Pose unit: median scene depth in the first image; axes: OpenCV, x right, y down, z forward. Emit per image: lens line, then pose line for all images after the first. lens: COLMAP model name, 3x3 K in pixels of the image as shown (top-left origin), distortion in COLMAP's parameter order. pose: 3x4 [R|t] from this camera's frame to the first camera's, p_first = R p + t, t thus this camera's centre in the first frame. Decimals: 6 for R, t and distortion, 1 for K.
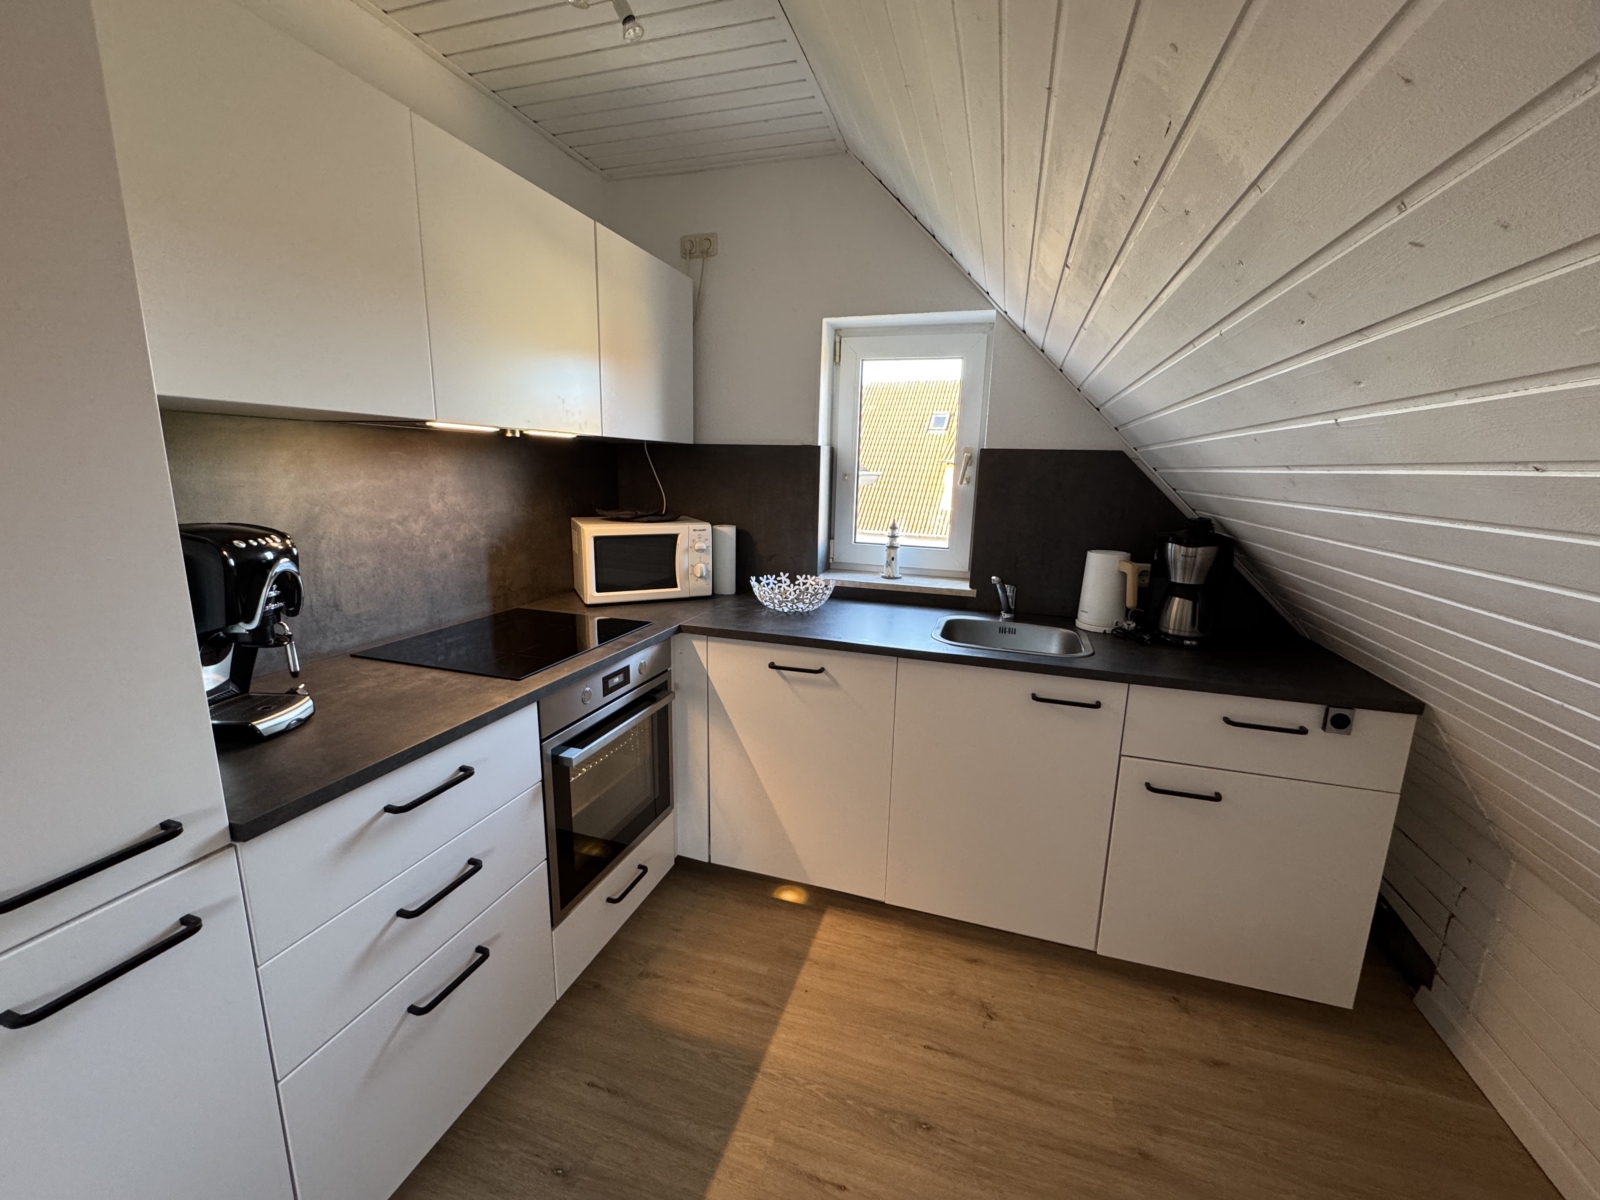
lens RADIAL K [[638.9, 0, 800.2], [0, 638.9, 598.7], [0, 0, 1]] dist [0.000621, 0.001149]
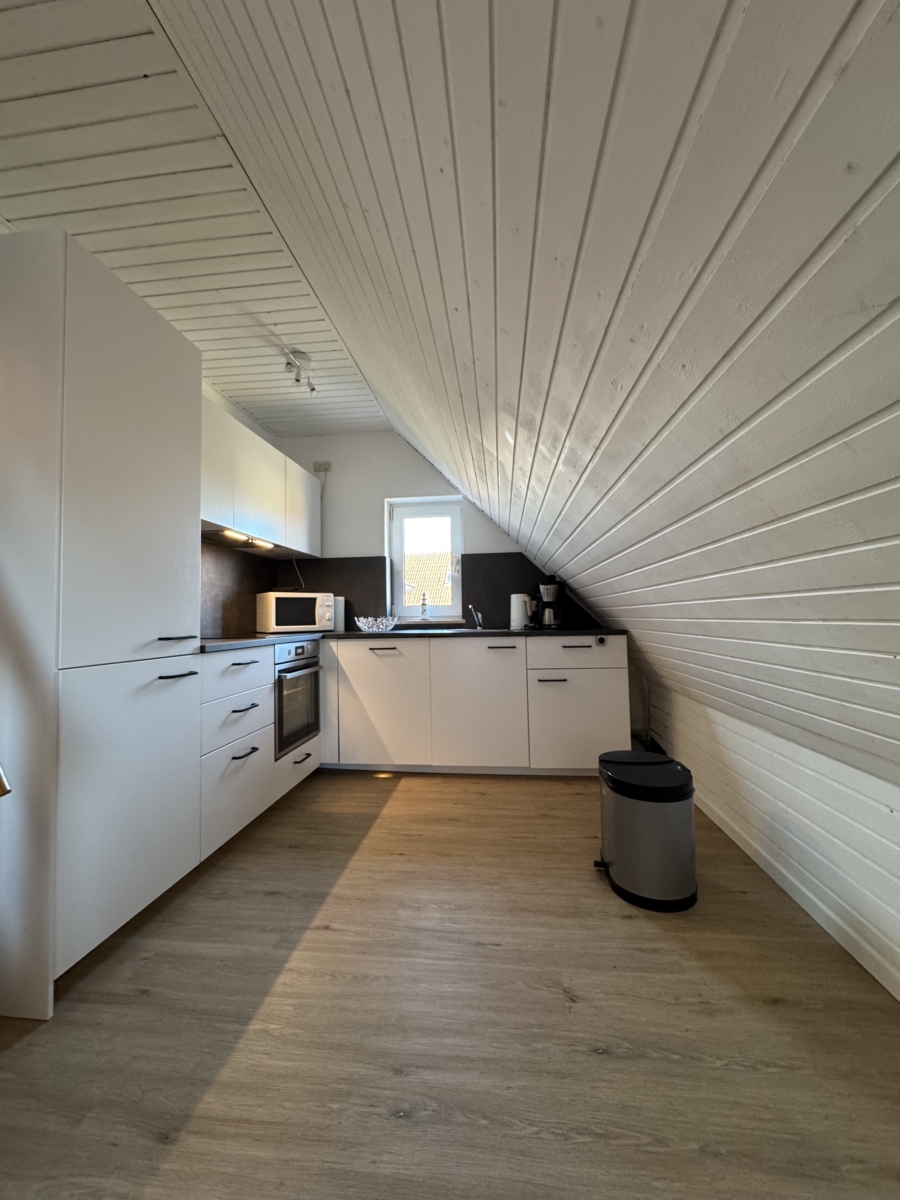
lens RADIAL K [[479.2, 0, 447.4], [0, 479.2, 599.4], [0, 0, 1]] dist [0.000621, 0.001149]
pose [[0.980149, -0.032738, 0.195538, -0.094292], [0.078290, 0.970030, -0.230027, 0.311134], [-0.182147, 0.240770, 0.953337, -0.551807]]
